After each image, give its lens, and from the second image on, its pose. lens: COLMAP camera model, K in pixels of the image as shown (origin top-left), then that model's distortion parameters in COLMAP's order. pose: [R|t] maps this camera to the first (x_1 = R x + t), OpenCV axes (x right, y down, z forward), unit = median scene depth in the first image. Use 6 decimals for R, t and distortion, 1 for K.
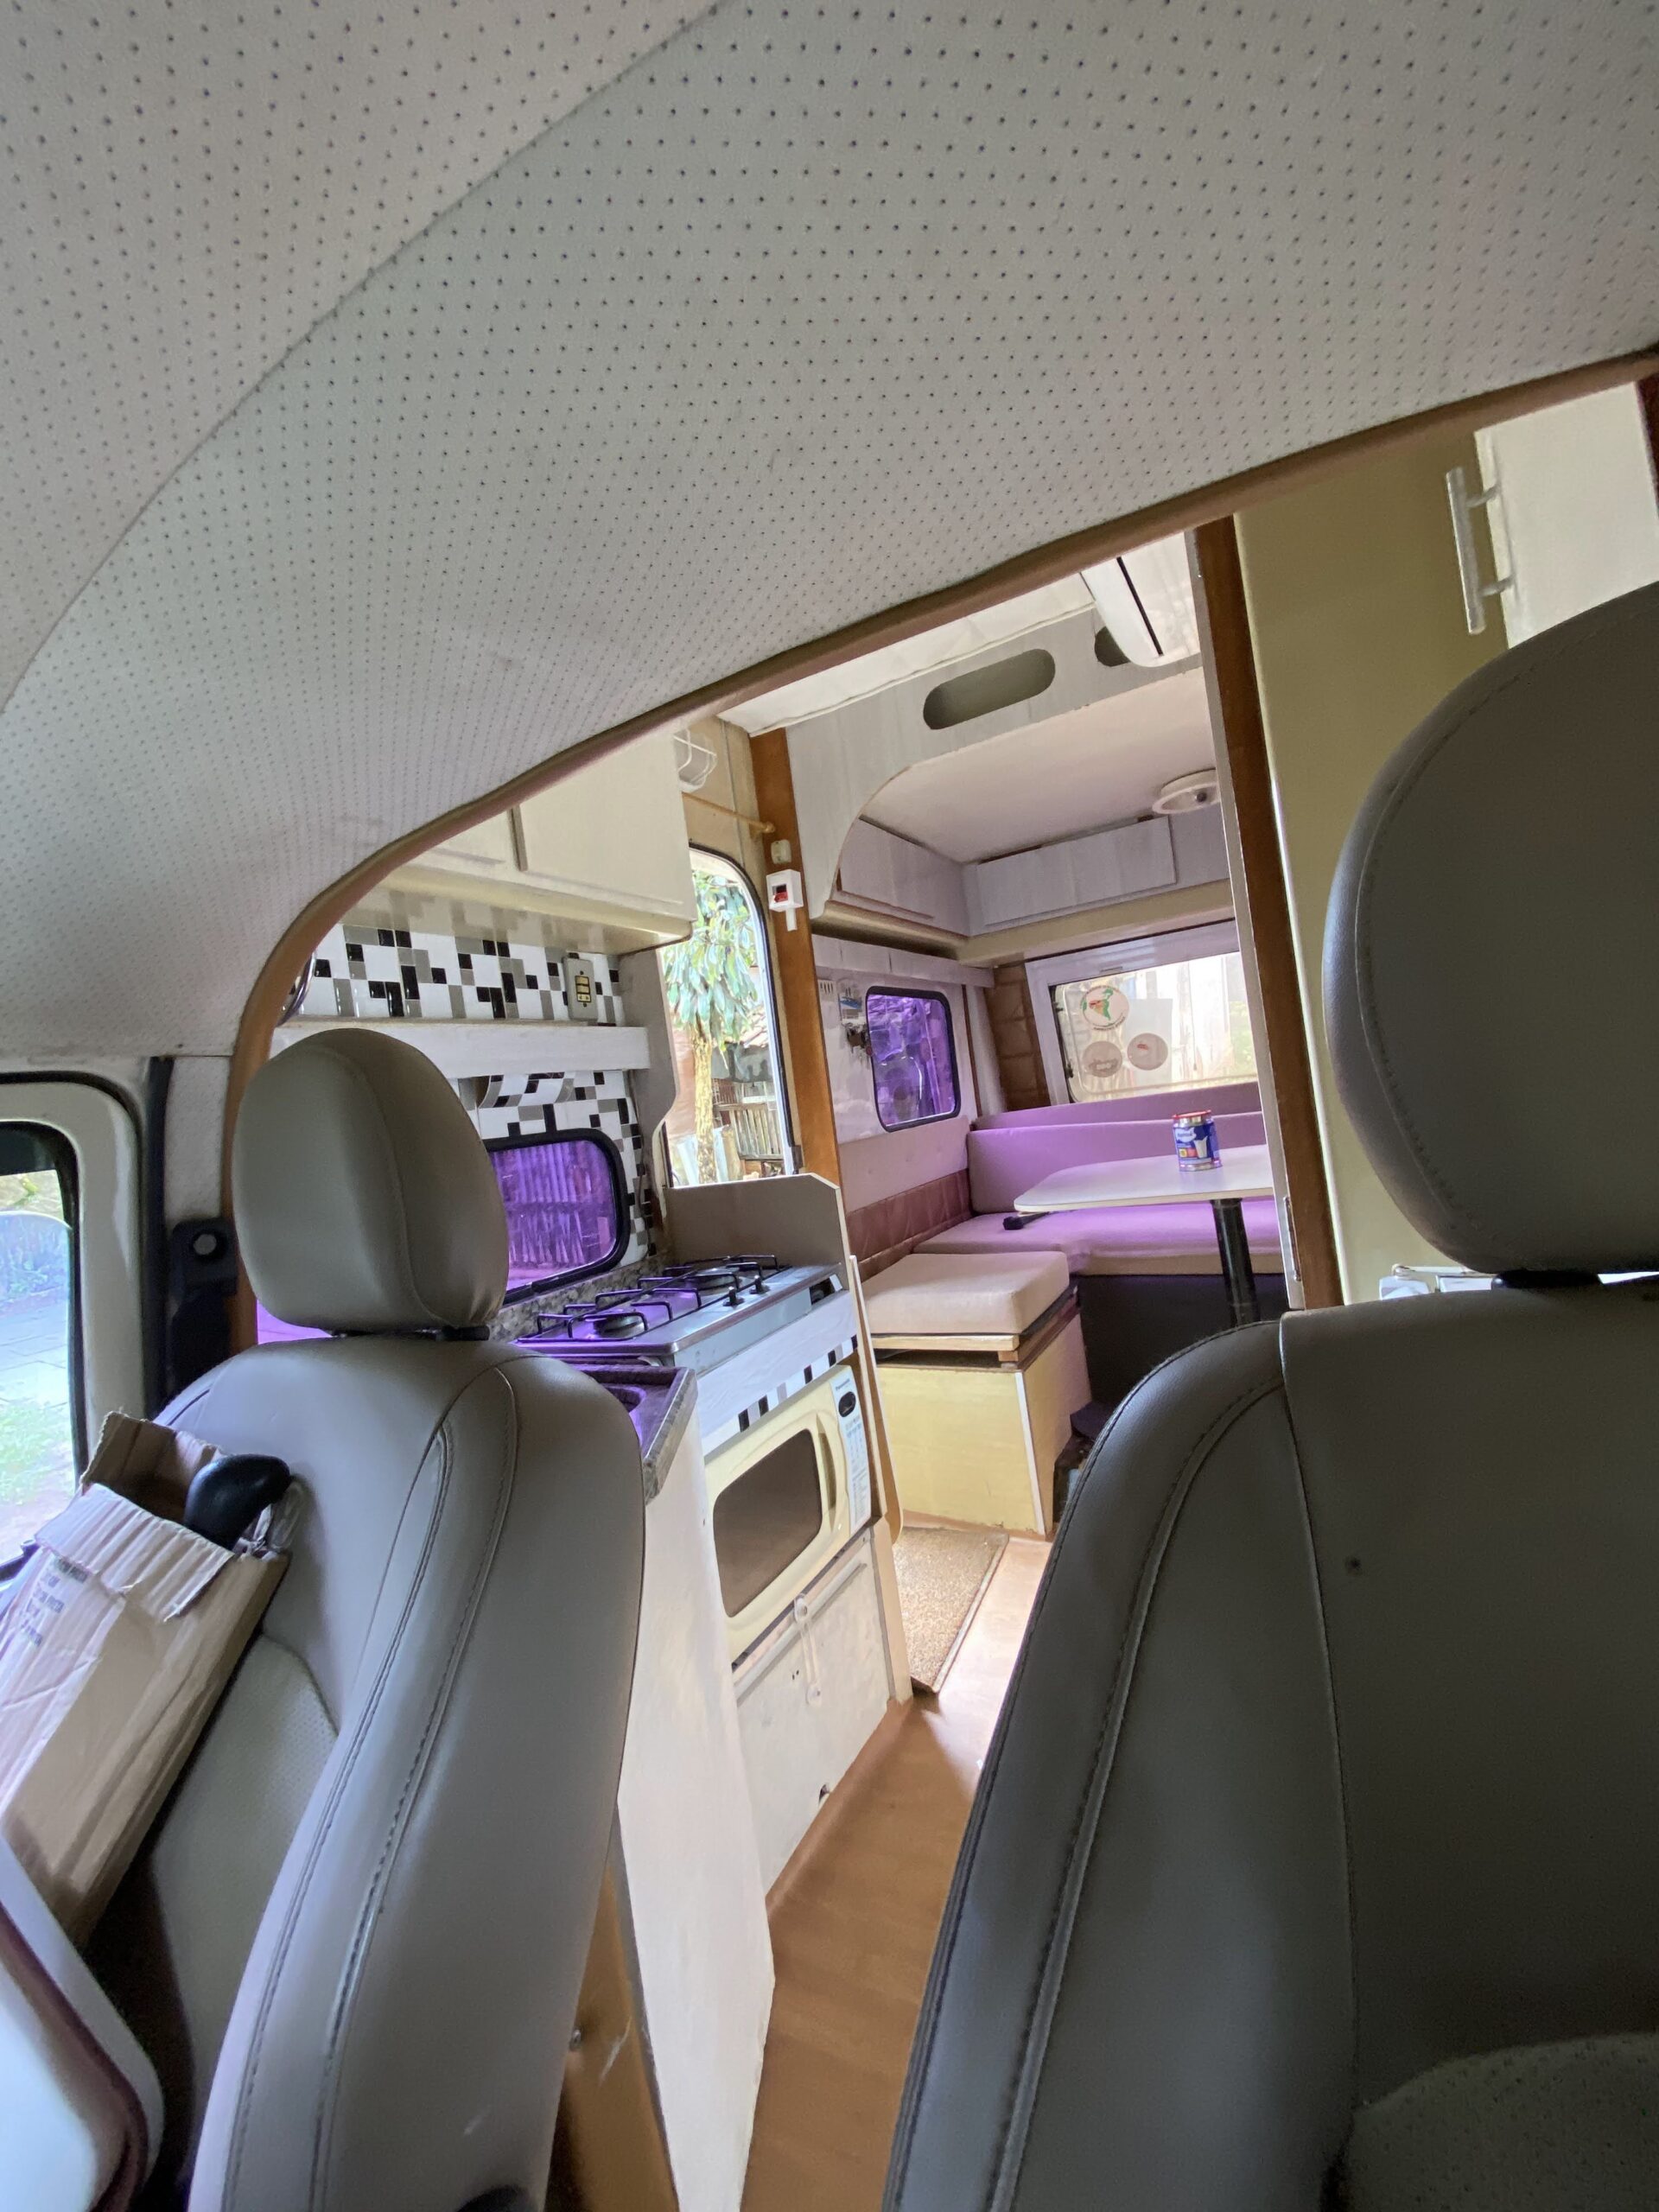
lens RADIAL K [[889.5, 0, 822.1], [0, 889.5, 1104.2], [0, 0, 1]] dist [0.067648, -0.024346]
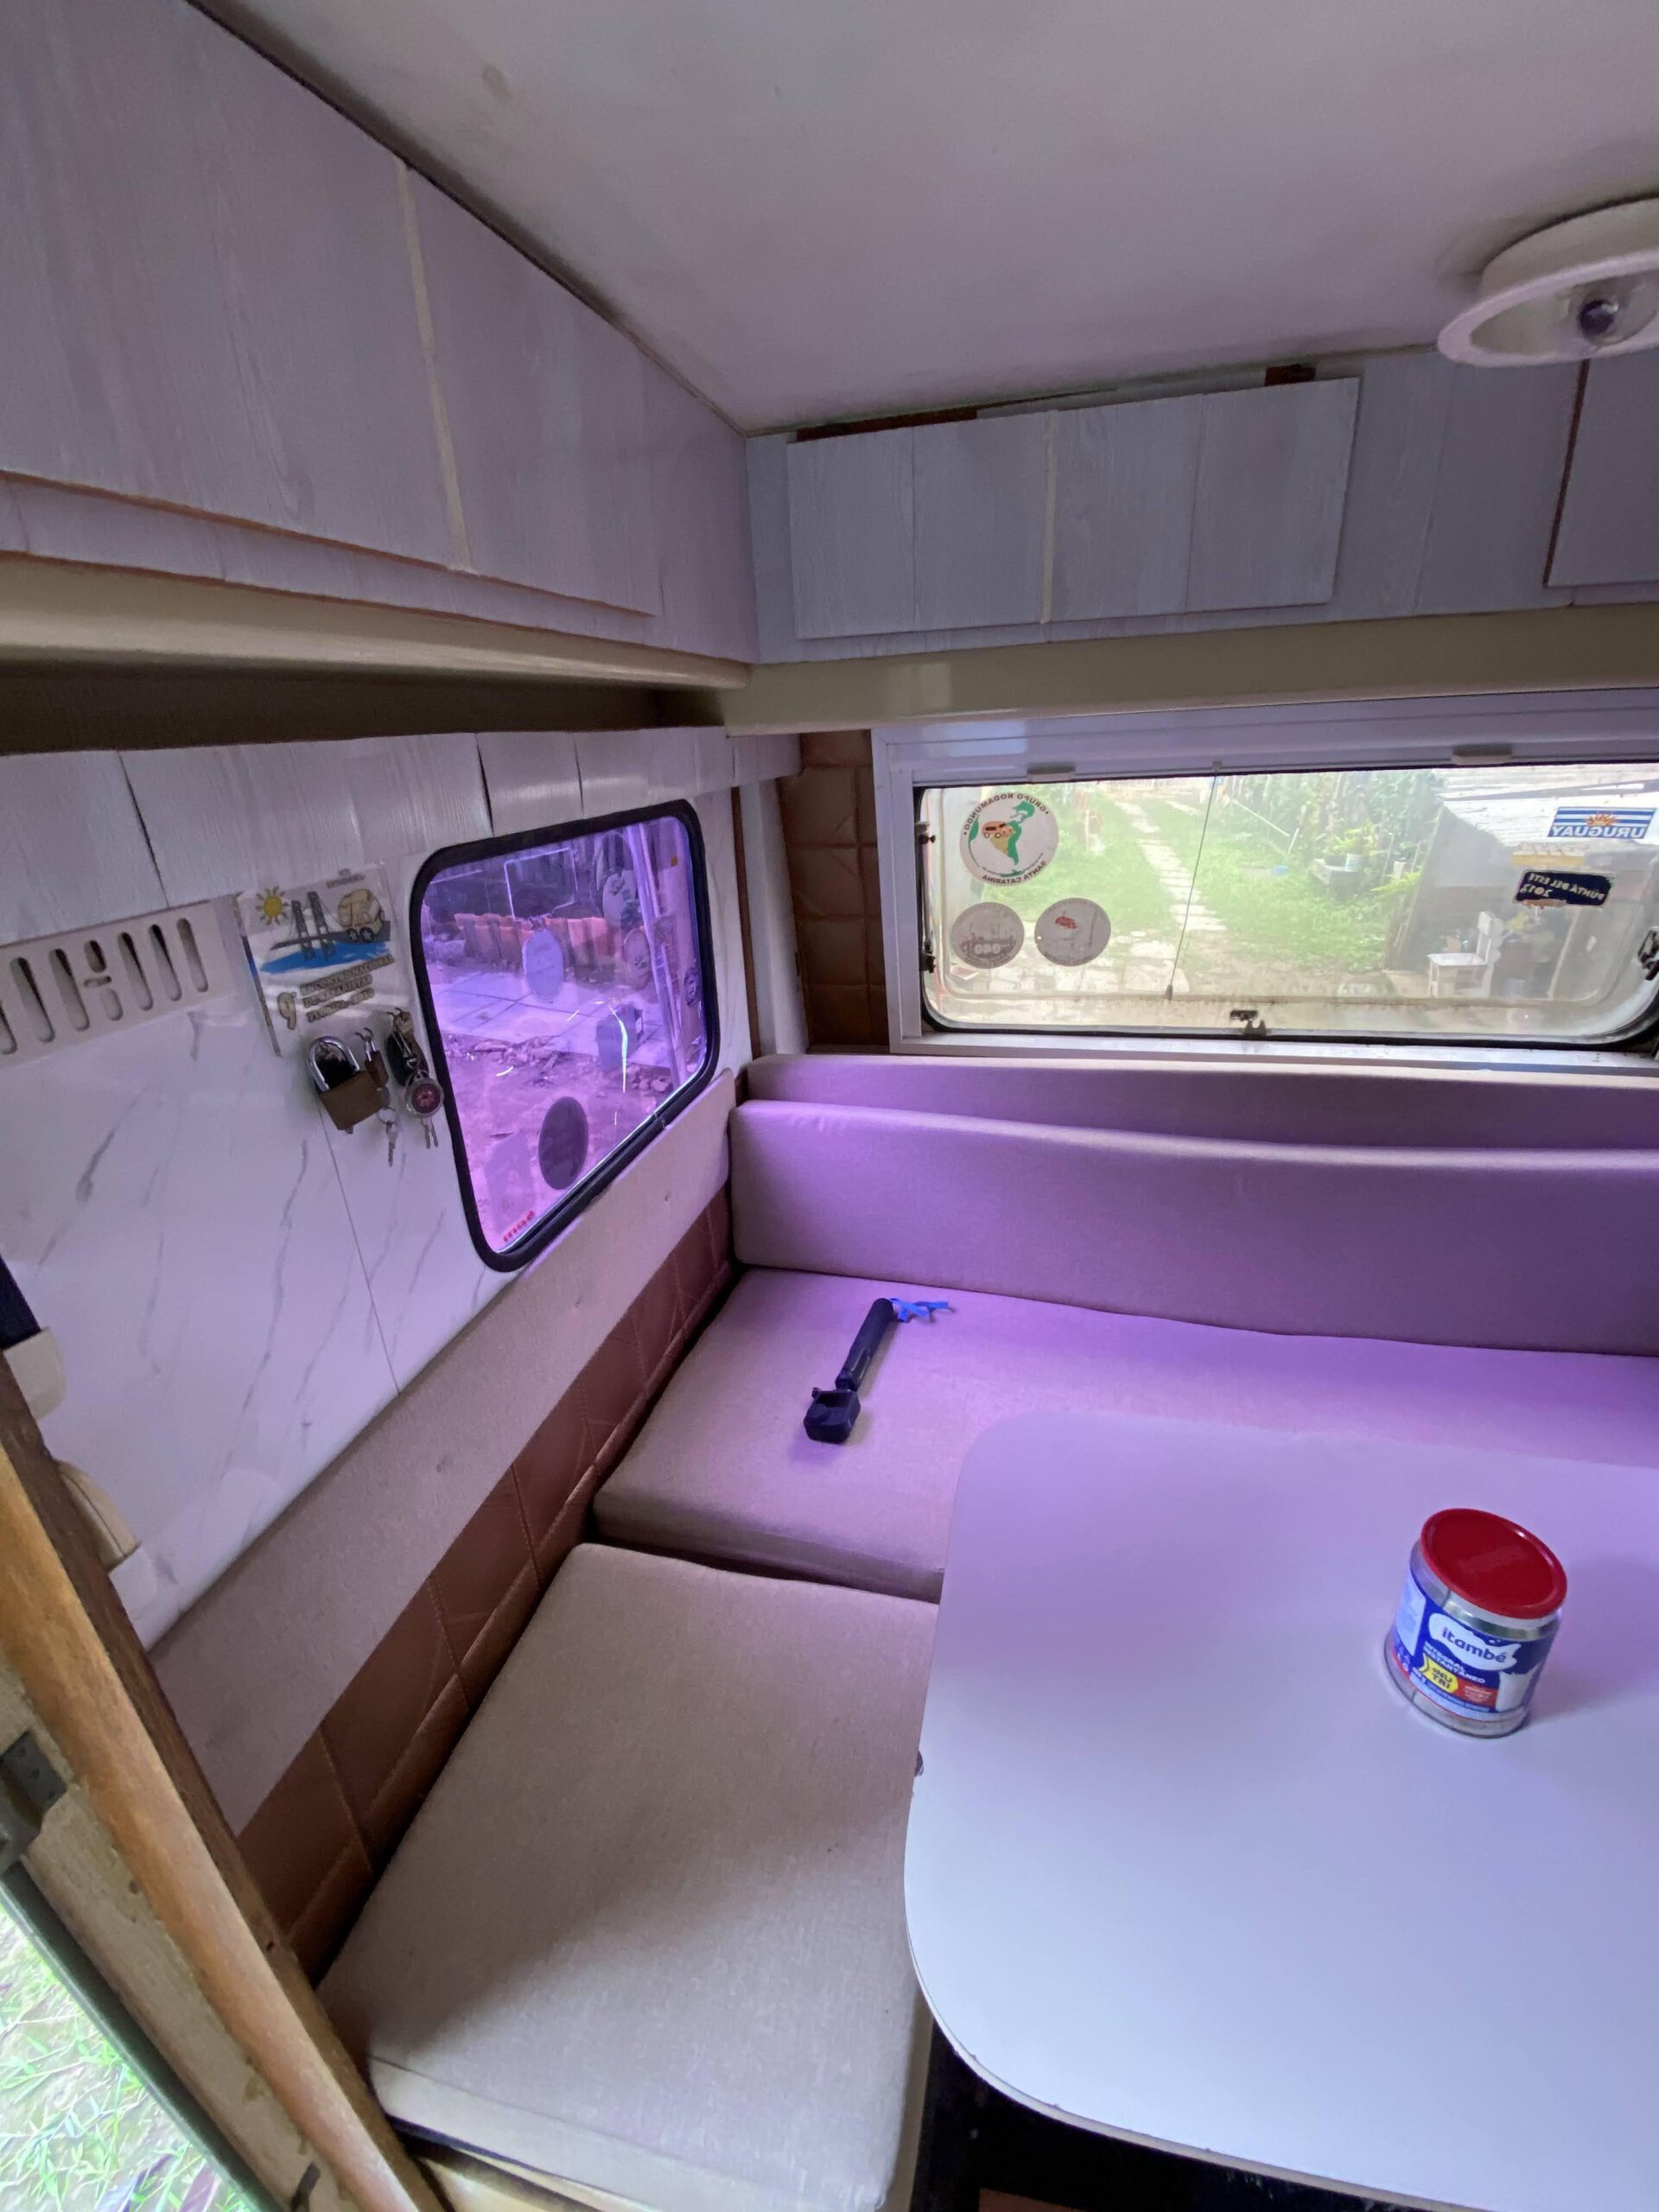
lens RADIAL K [[891.6, 0, 827.7], [0, 891.6, 1099.8], [0, 0, 1]] dist [0.028704, -0.024473]
pose [[0.956254, -0.031603, 0.290825, 0.121112], [-0.076308, 0.932783, 0.352268, -0.238071], [-0.282409, -0.359050, 0.889566, 0.919632]]
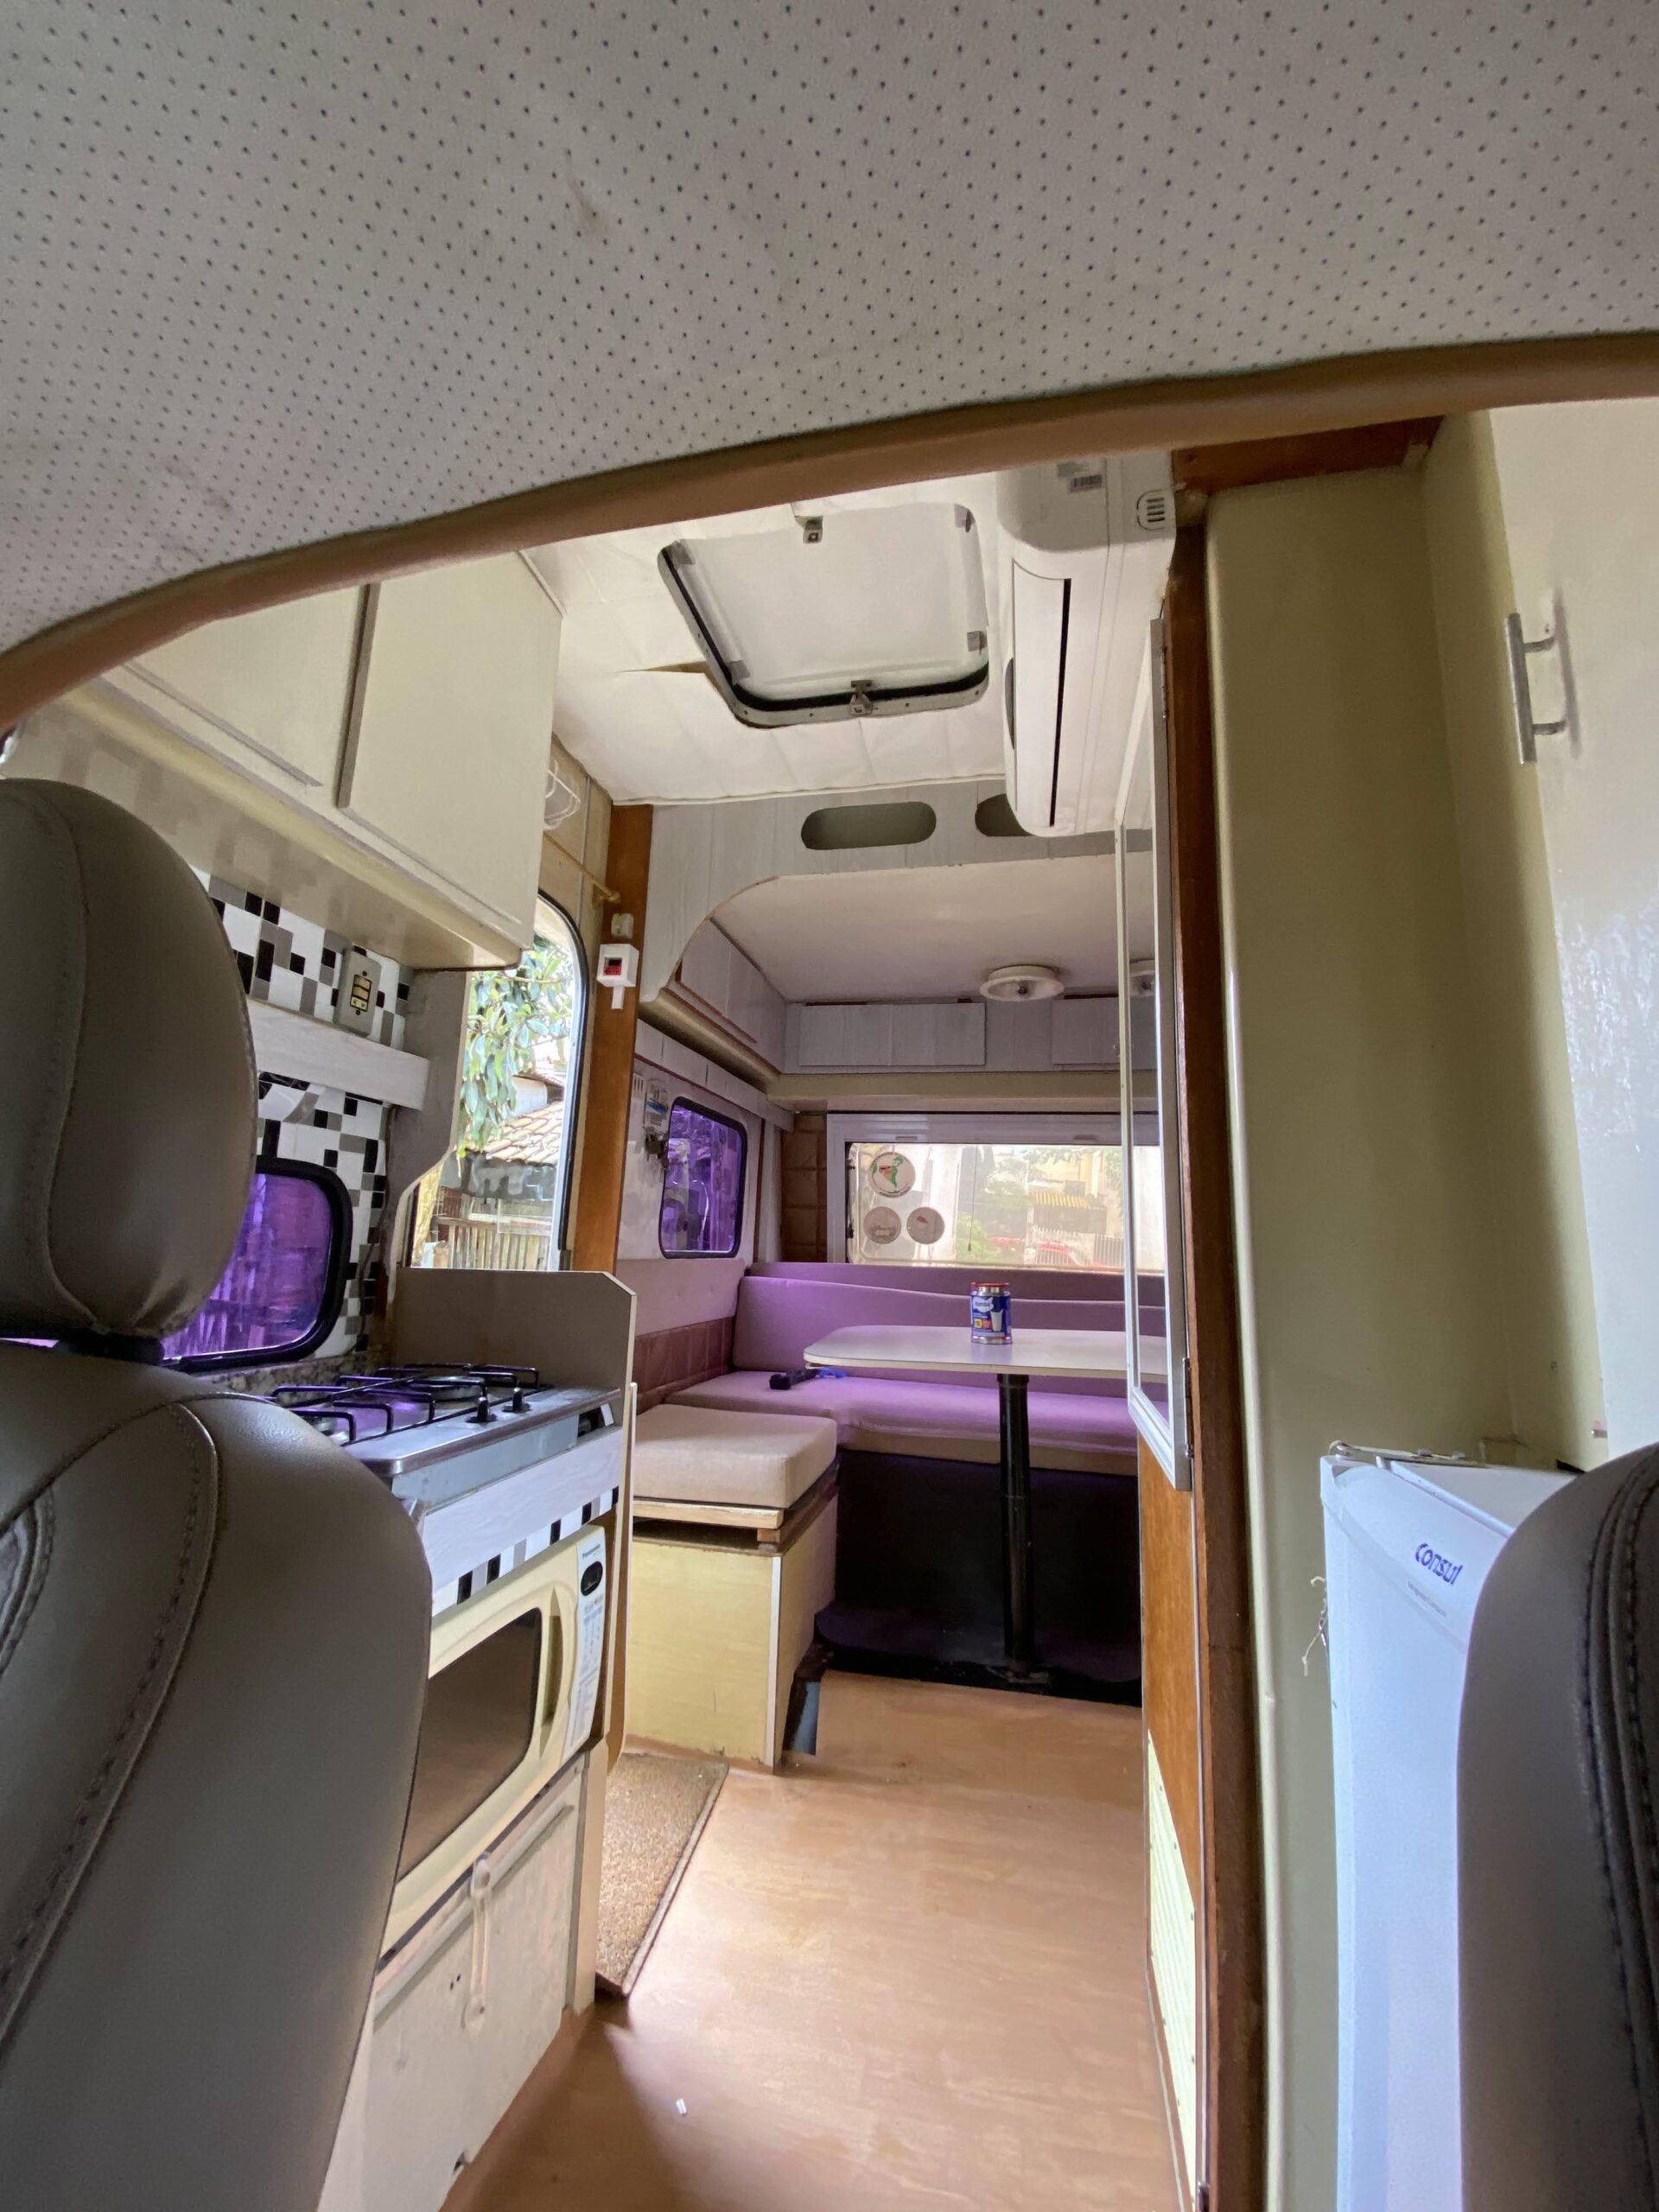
lens RADIAL K [[891.6, 0, 827.7], [0, 891.6, 1099.8], [0, 0, 1]] dist [0.028704, -0.024473]
pose [[0.939979, 0.214959, 0.265012, -0.060084], [-0.161484, 0.964388, -0.209471, 0.054817], [-0.300602, 0.154103, 0.941218, 0.122765]]
